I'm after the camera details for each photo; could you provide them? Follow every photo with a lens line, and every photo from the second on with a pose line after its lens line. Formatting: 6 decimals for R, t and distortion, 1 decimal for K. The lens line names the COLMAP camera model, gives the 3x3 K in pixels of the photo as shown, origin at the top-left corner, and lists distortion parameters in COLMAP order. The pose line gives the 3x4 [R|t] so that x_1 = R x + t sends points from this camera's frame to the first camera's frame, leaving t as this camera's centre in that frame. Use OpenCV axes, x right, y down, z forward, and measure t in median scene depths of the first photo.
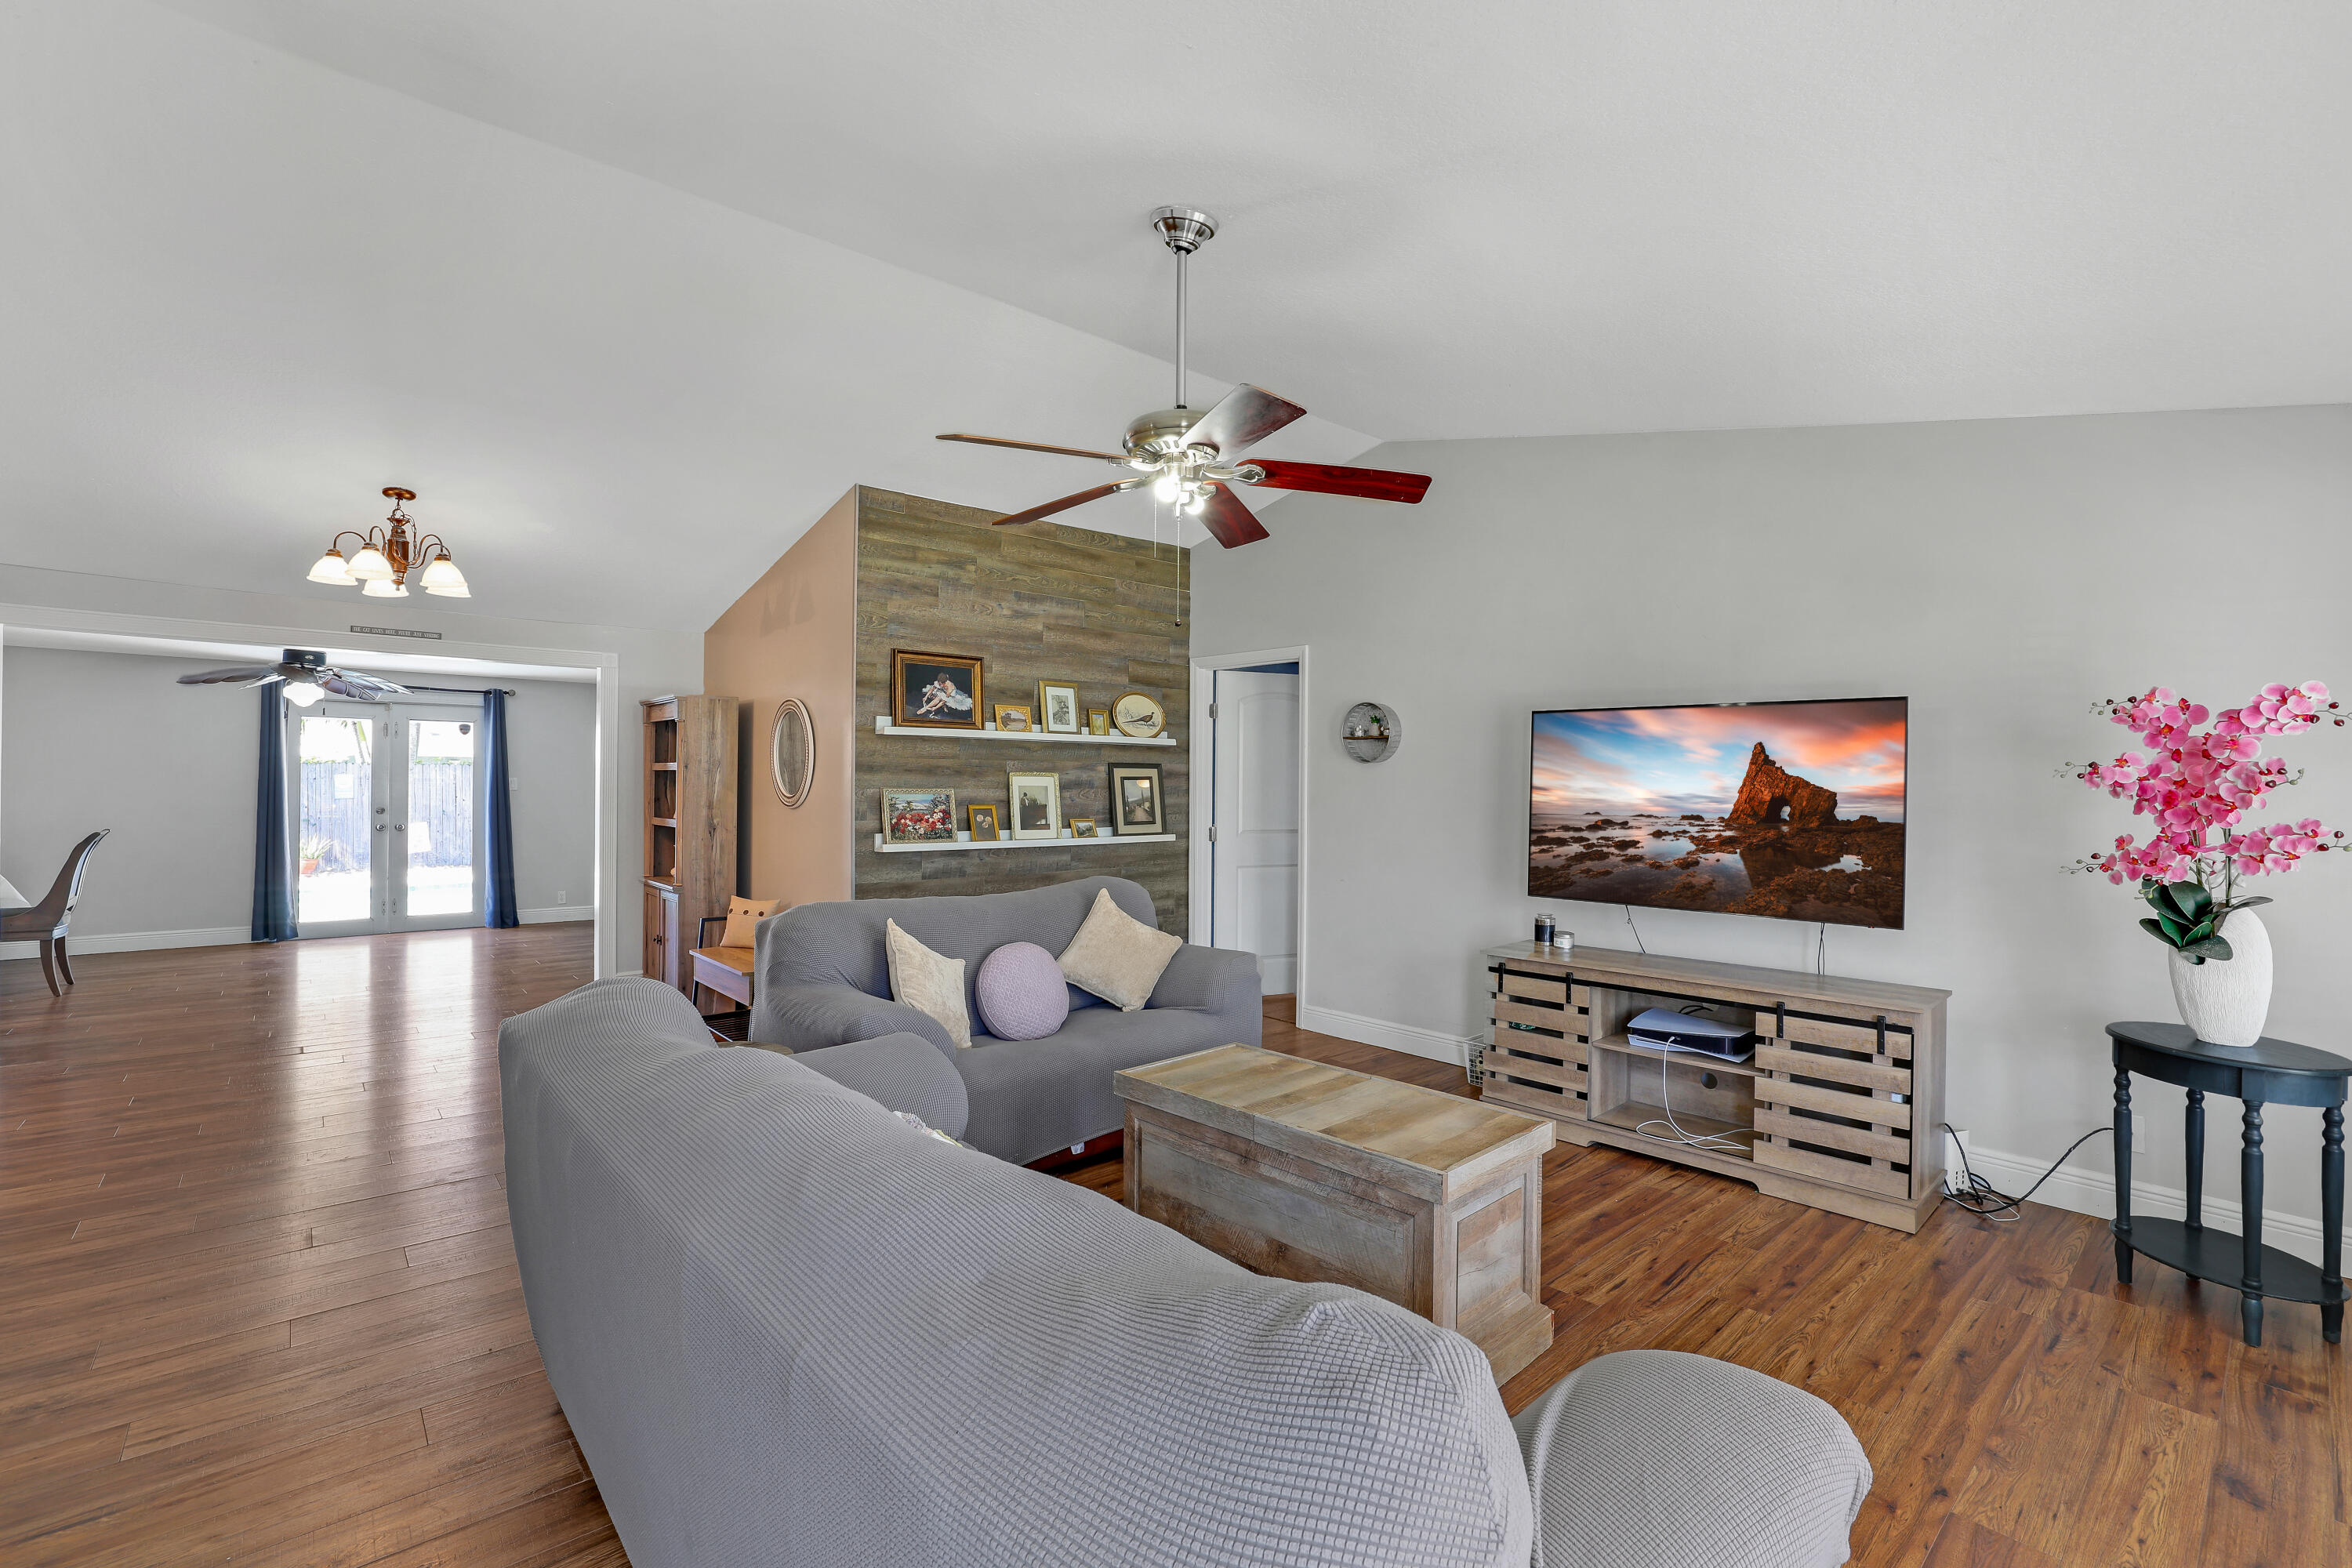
lens RADIAL K [[1041.8, 0, 1189.9], [0, 1041.8, 775.7], [0, 0, 1]] dist [-0.024181, 0.009887]
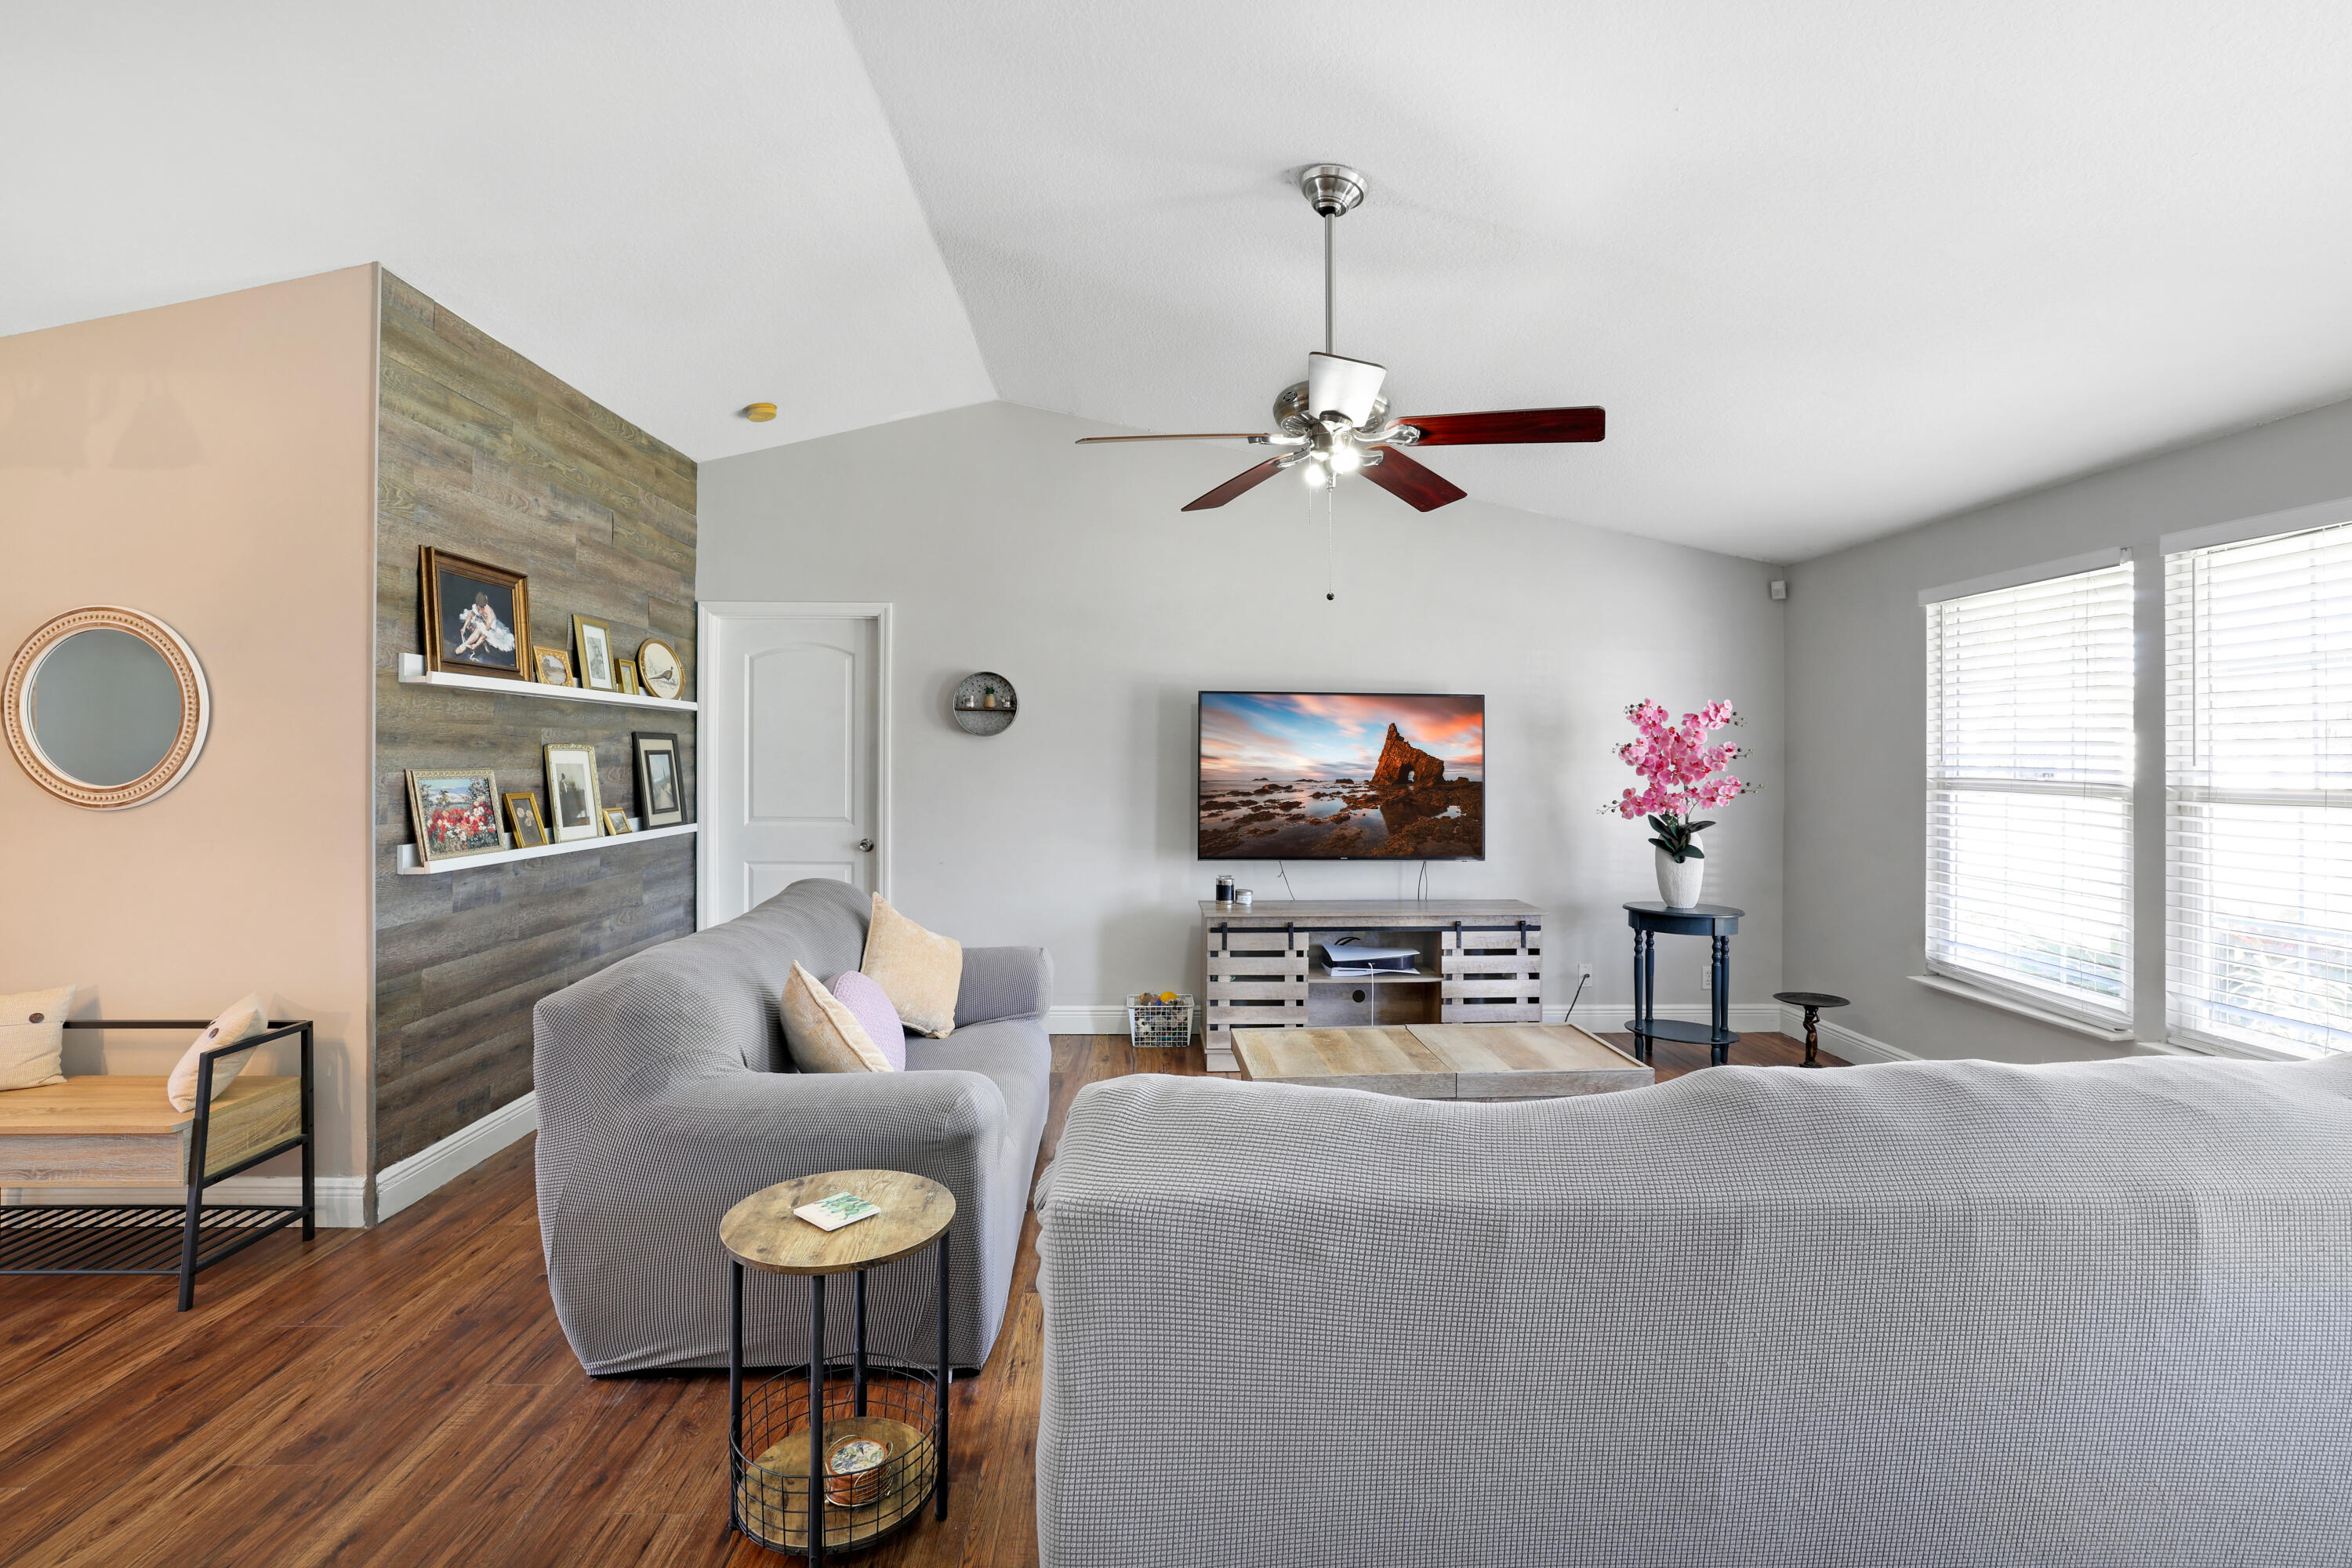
lens RADIAL K [[1041.8, 0, 1162.7], [0, 1041.8, 727.2], [0, 0, 1]] dist [-0.024181, 0.009887]
pose [[0.665782, 0.011735, 0.746054, -0.605155], [-0.002492, 0.999906, -0.013504, -0.008954], [-0.746142, 0.007132, 0.665749, 0.350017]]
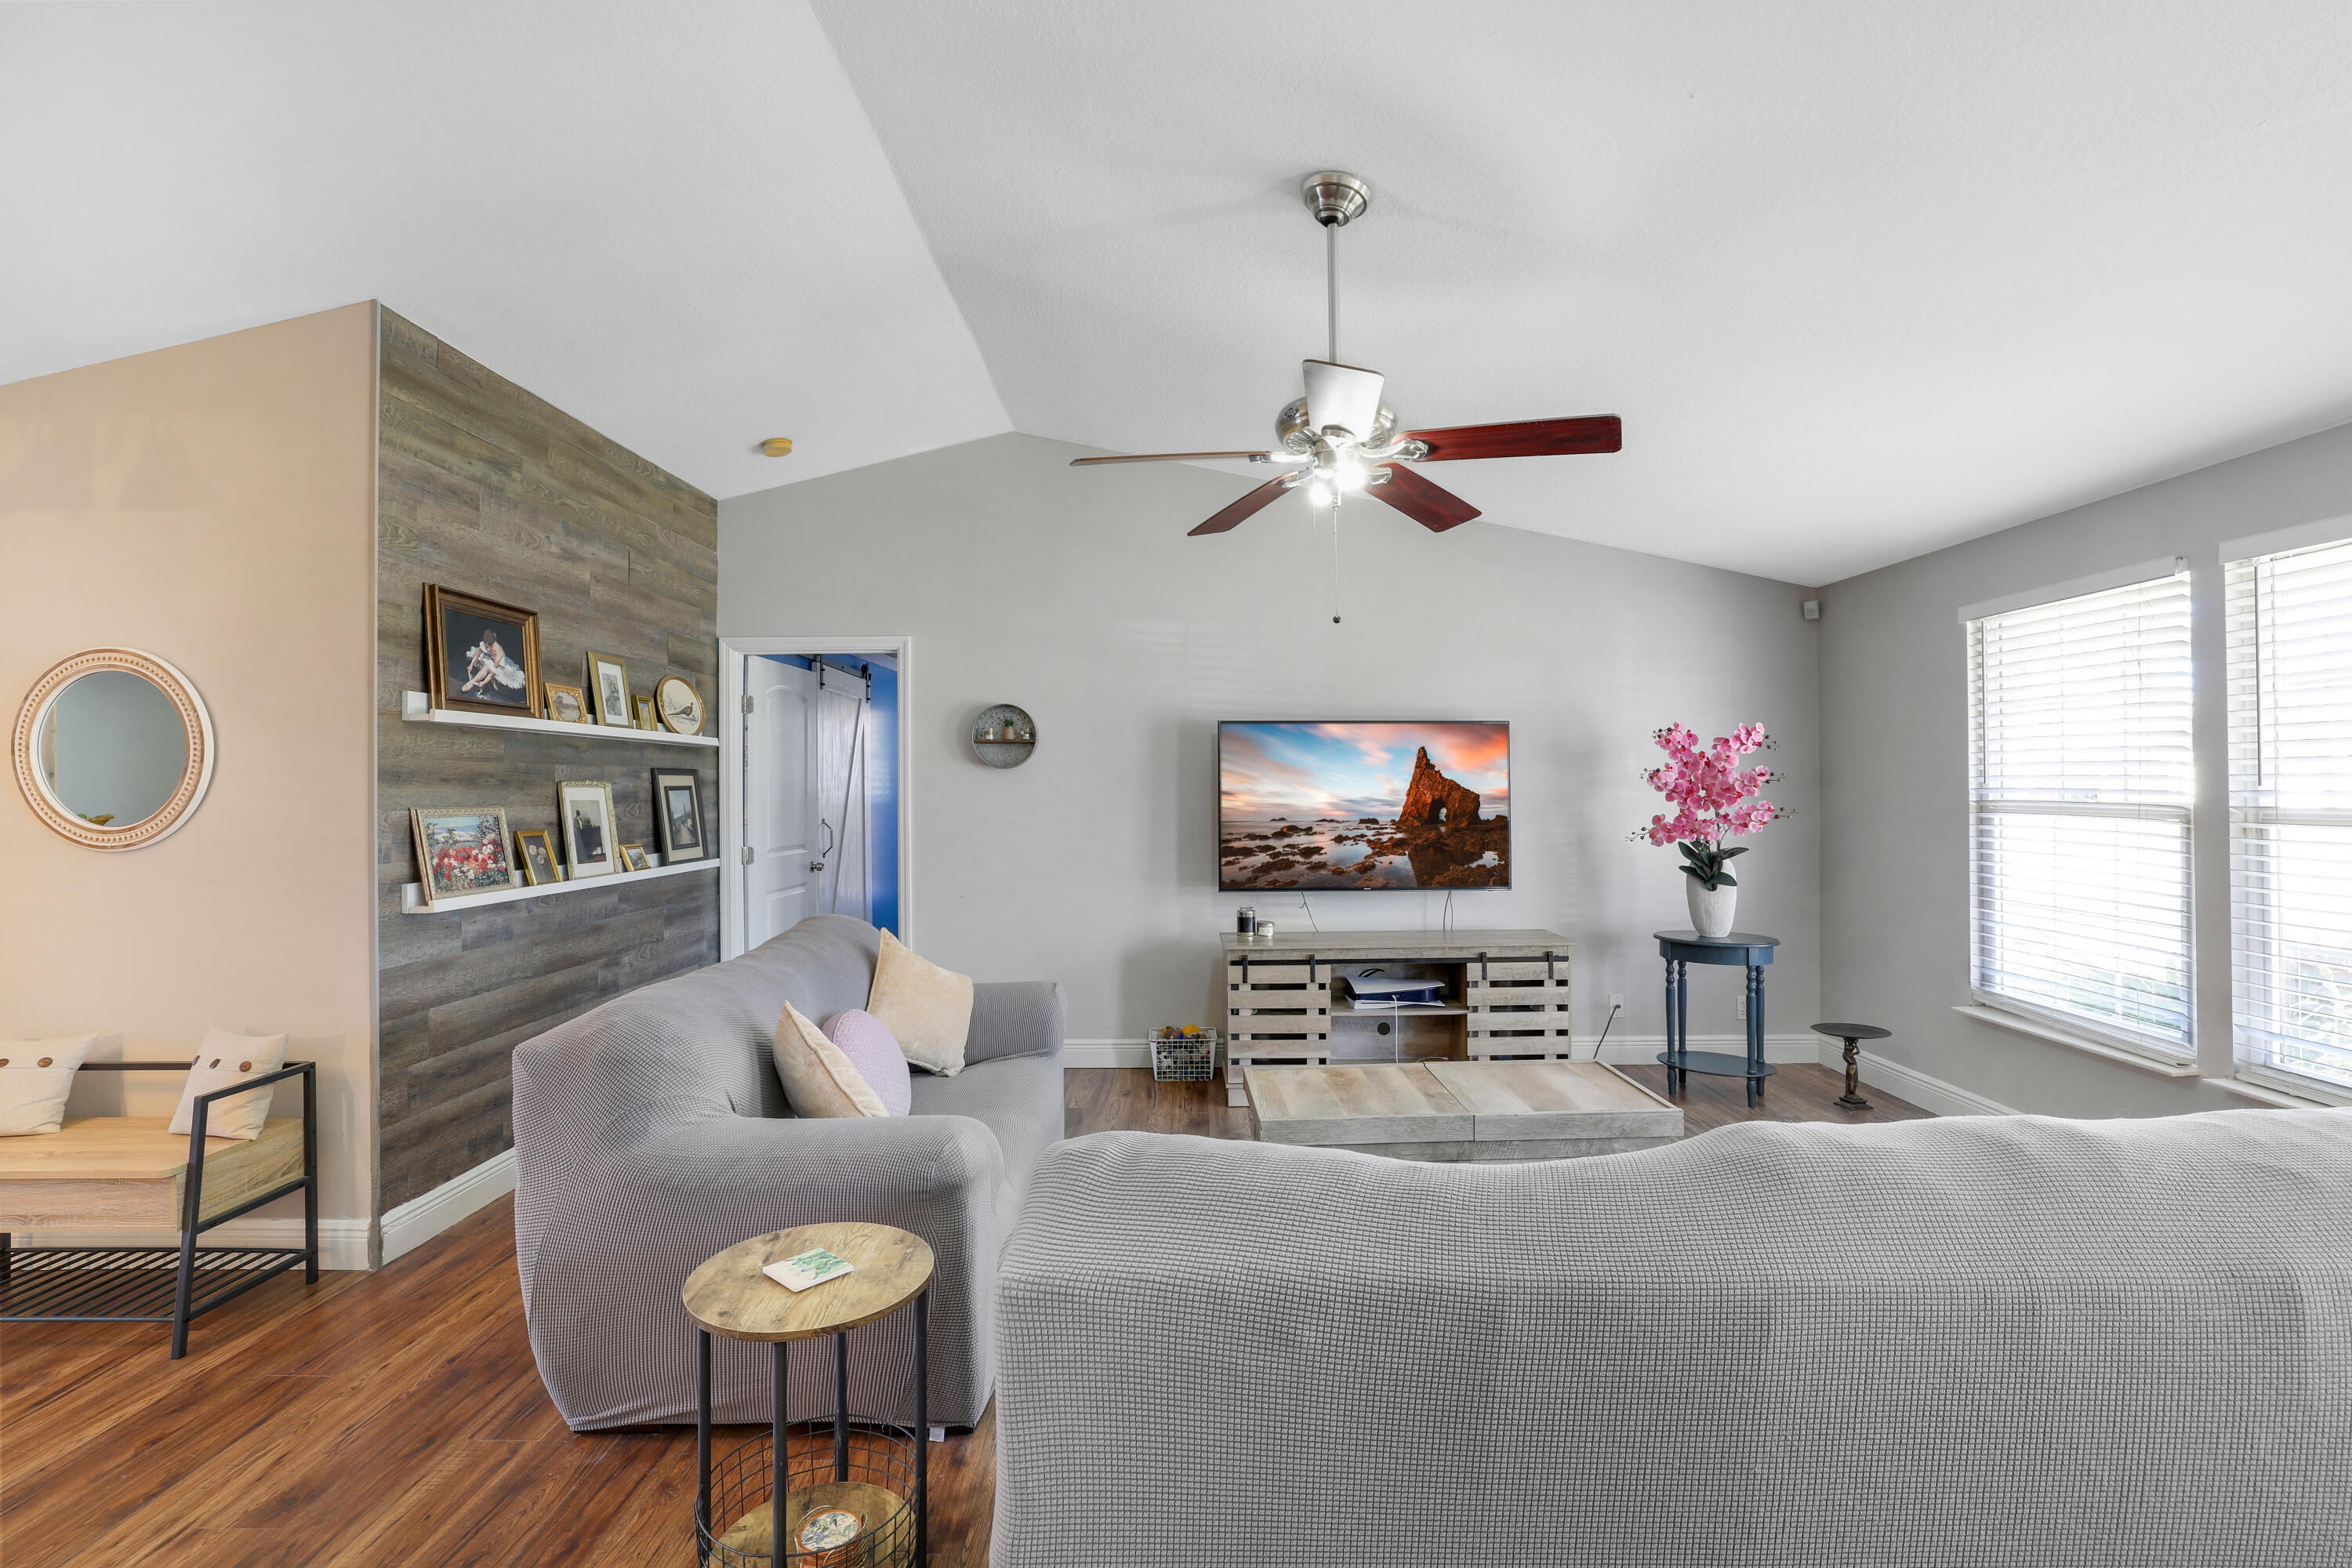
lens RADIAL K [[1041.8, 0, 1160.1], [0, 1041.8, 755.4], [0, 0, 1]] dist [-0.024181, 0.009887]
pose [[0.686007, 0.006282, 0.727568, -0.583276], [0.008145, 0.999834, -0.016312, -0.008433], [-0.727550, 0.017117, 0.685842, 0.353205]]
